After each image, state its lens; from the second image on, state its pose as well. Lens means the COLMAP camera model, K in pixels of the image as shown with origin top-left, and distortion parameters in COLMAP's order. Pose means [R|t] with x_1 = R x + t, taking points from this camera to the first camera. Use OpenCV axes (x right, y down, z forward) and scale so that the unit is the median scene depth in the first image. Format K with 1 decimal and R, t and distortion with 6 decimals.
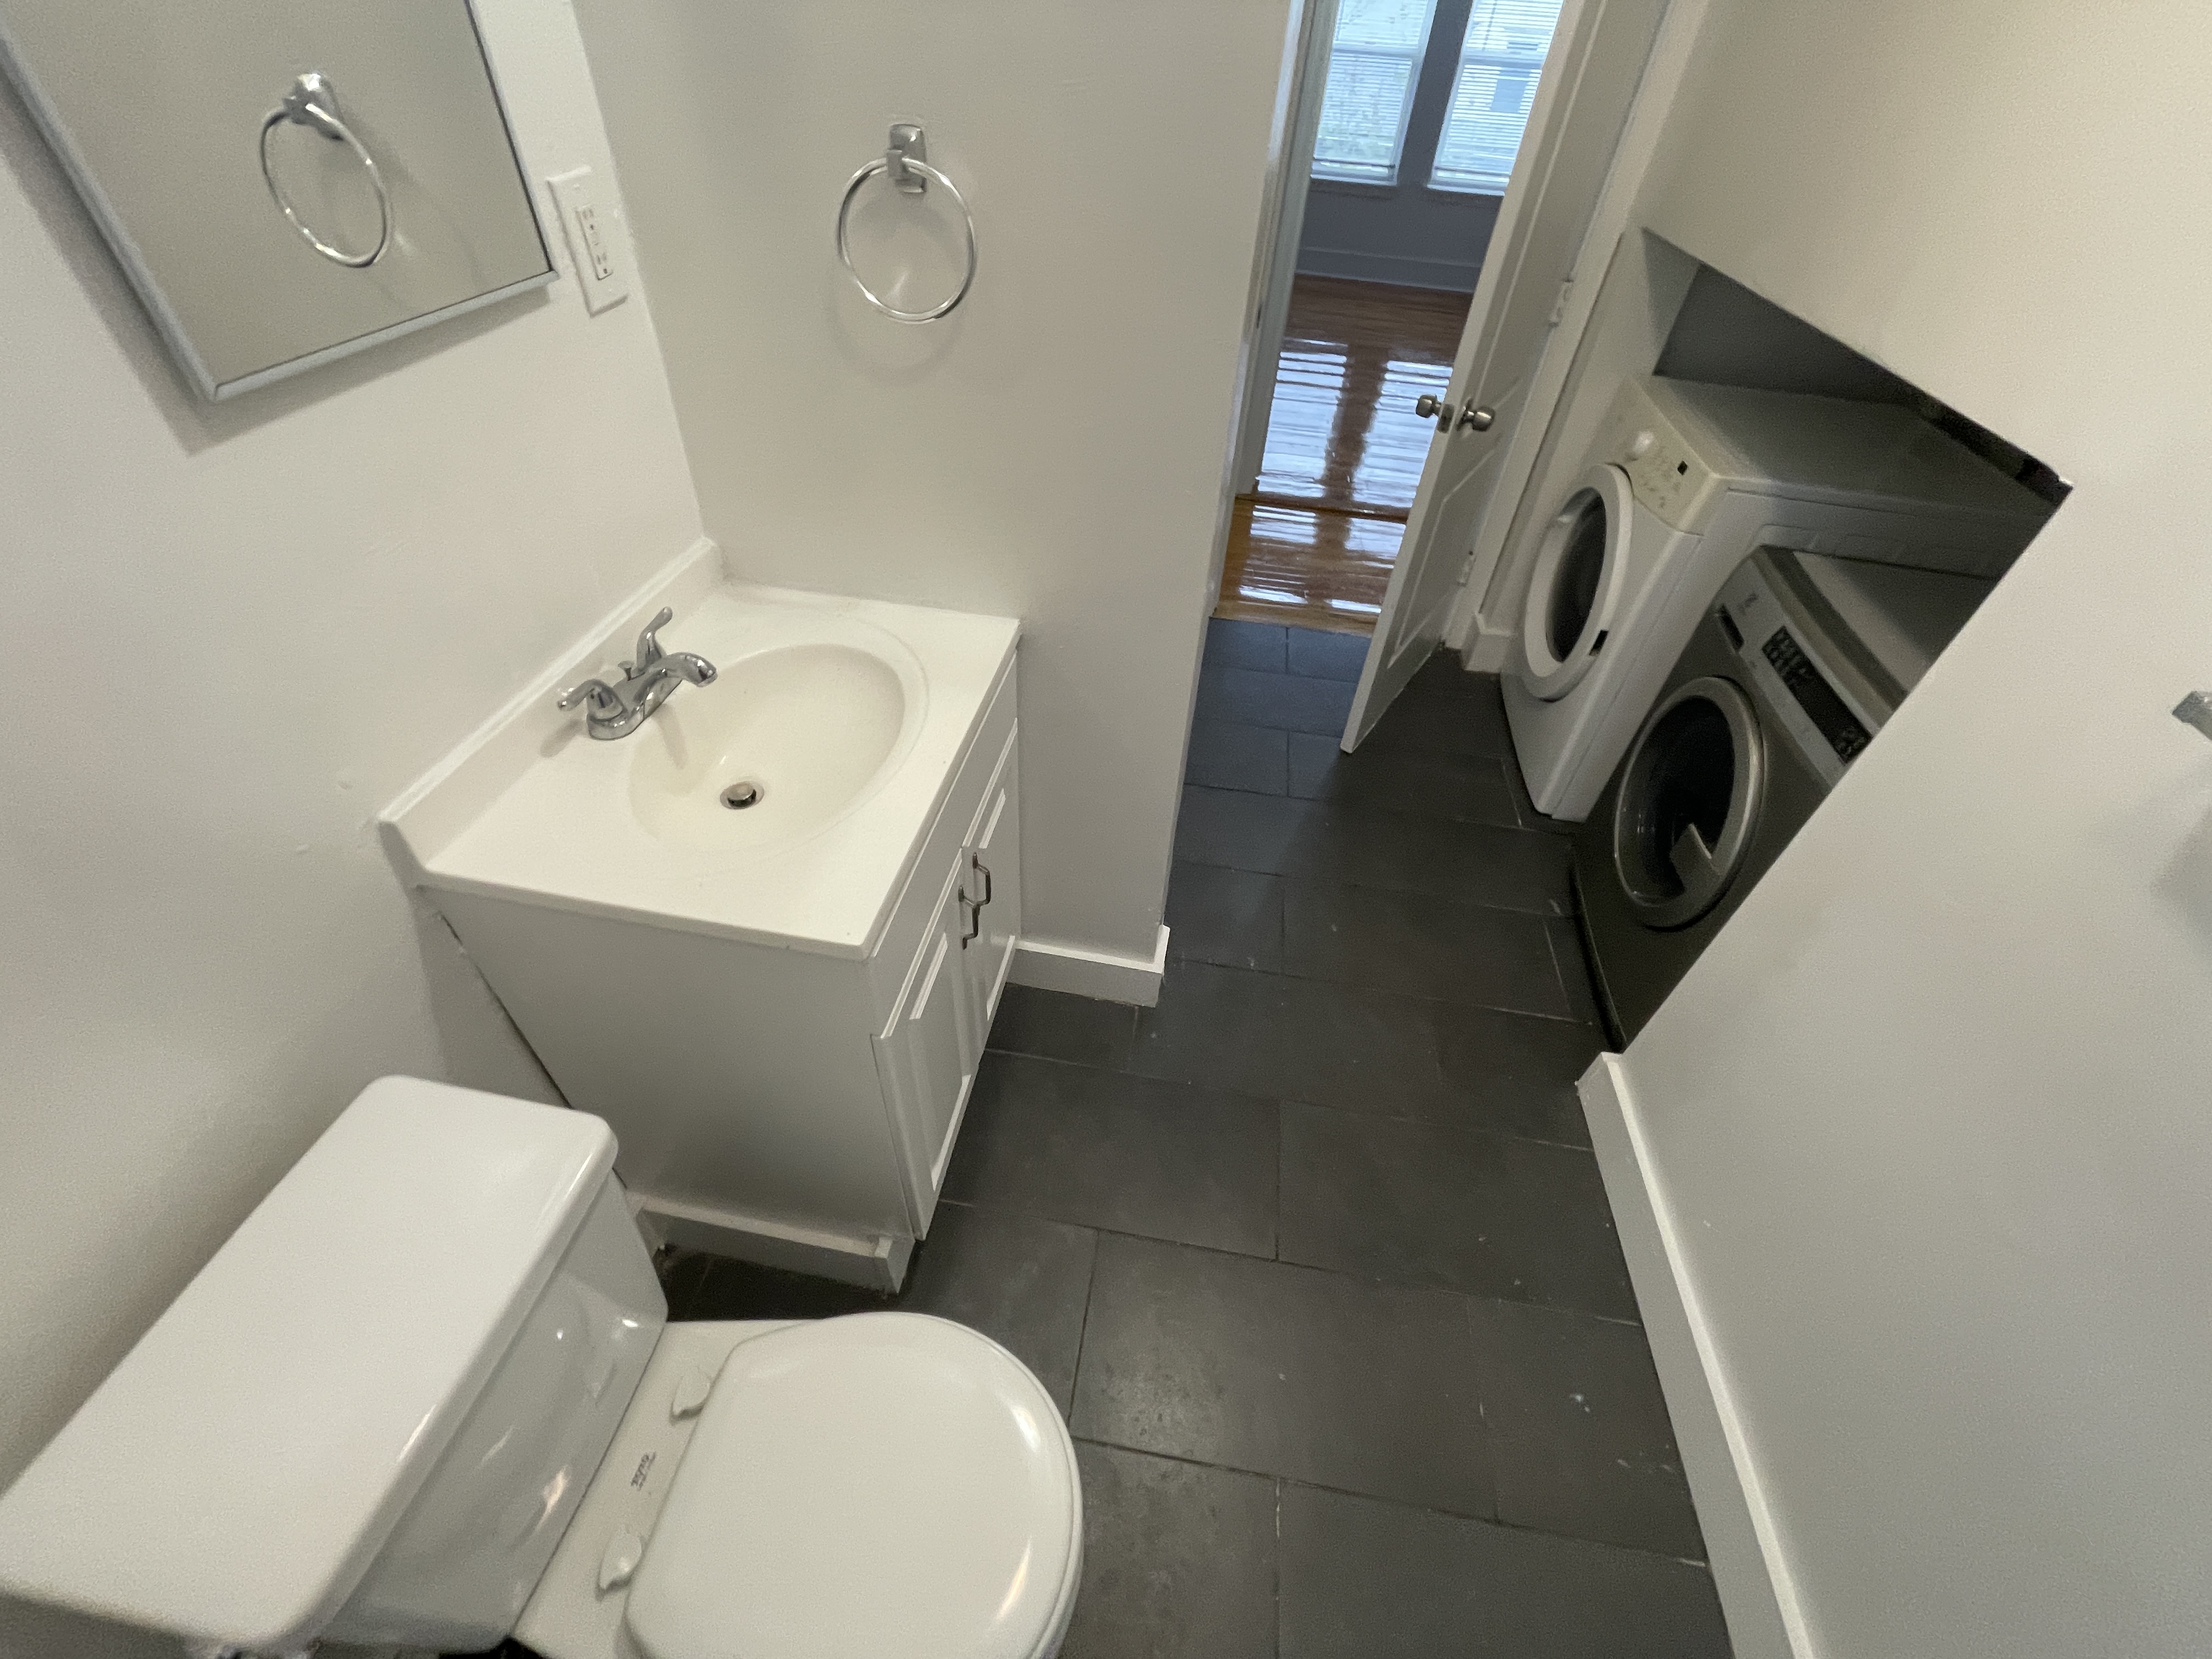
lens RADIAL K [[892.6, 0, 1105.3], [0, 892.6, 823.9], [0, 0, 1]] dist [-0.005635, 0.001624]
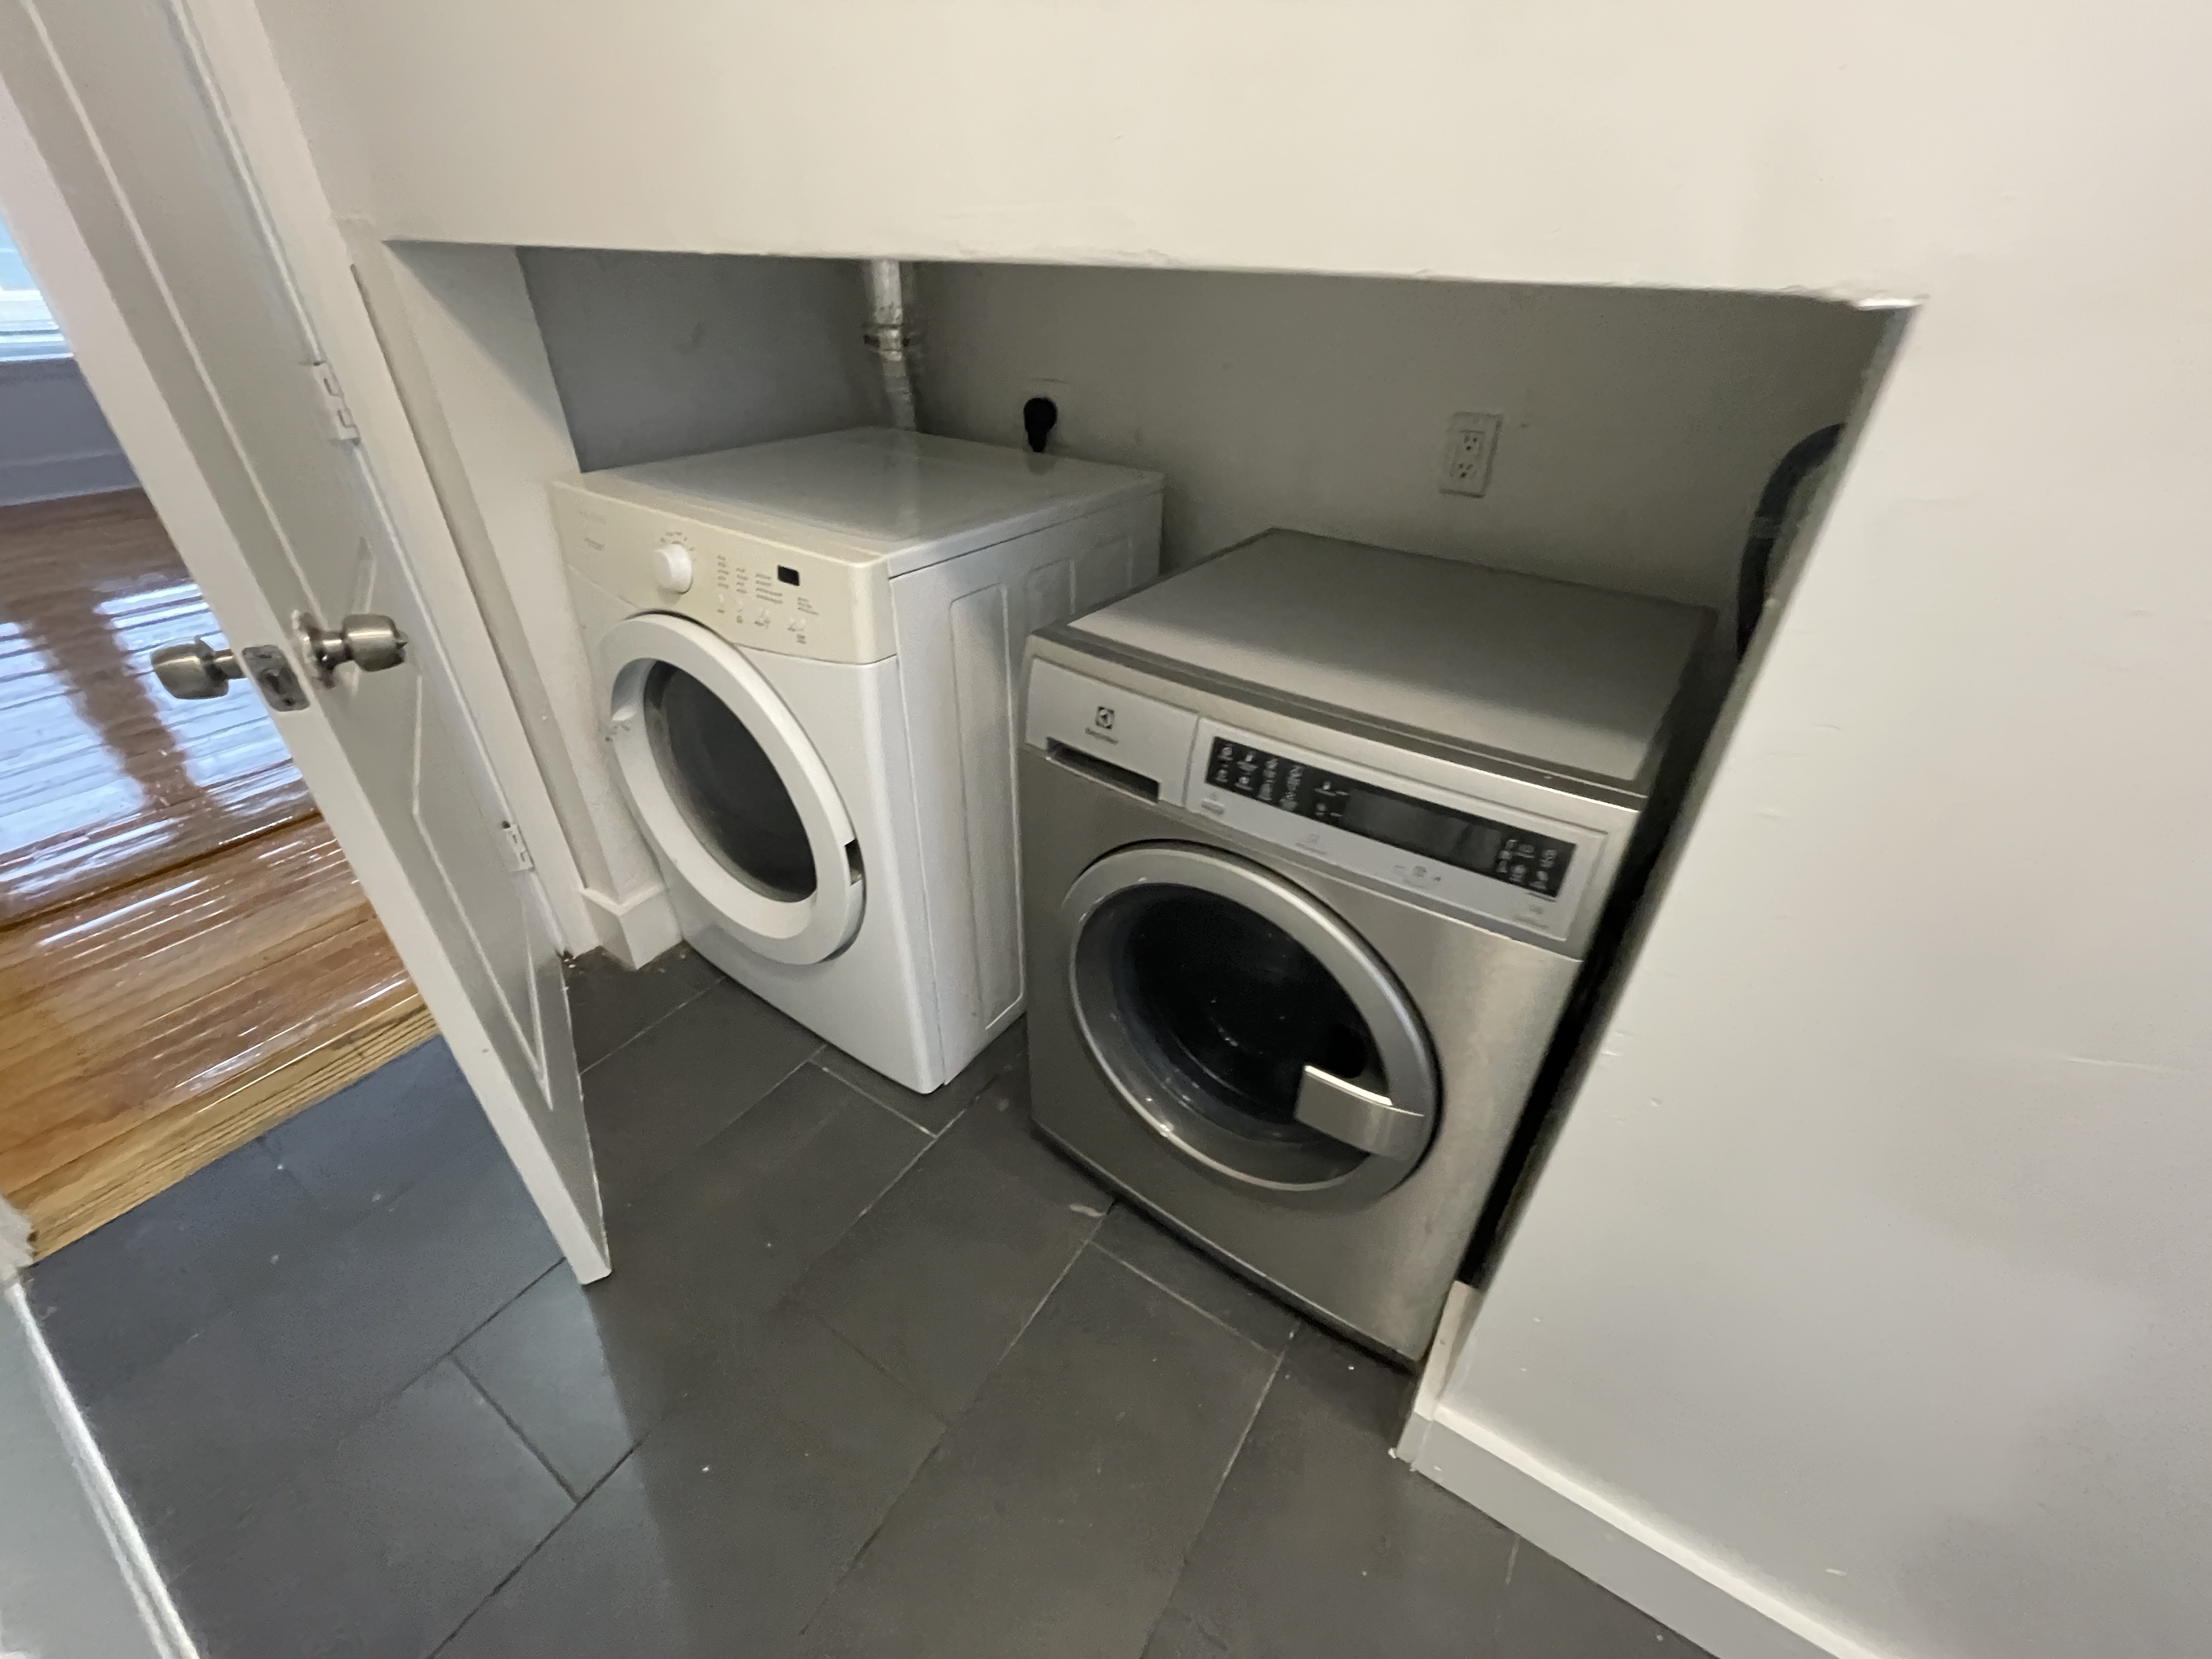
lens RADIAL K [[892.6, 0, 1100.2], [0, 892.6, 833.7], [0, 0, 1]] dist [-0.005635, 0.001624]
pose [[0.416450, -0.544202, 0.728295, 0.208213], [0.621886, 0.754857, 0.208446, -0.255461], [-0.663195, 0.366109, 0.652791, 0.522078]]
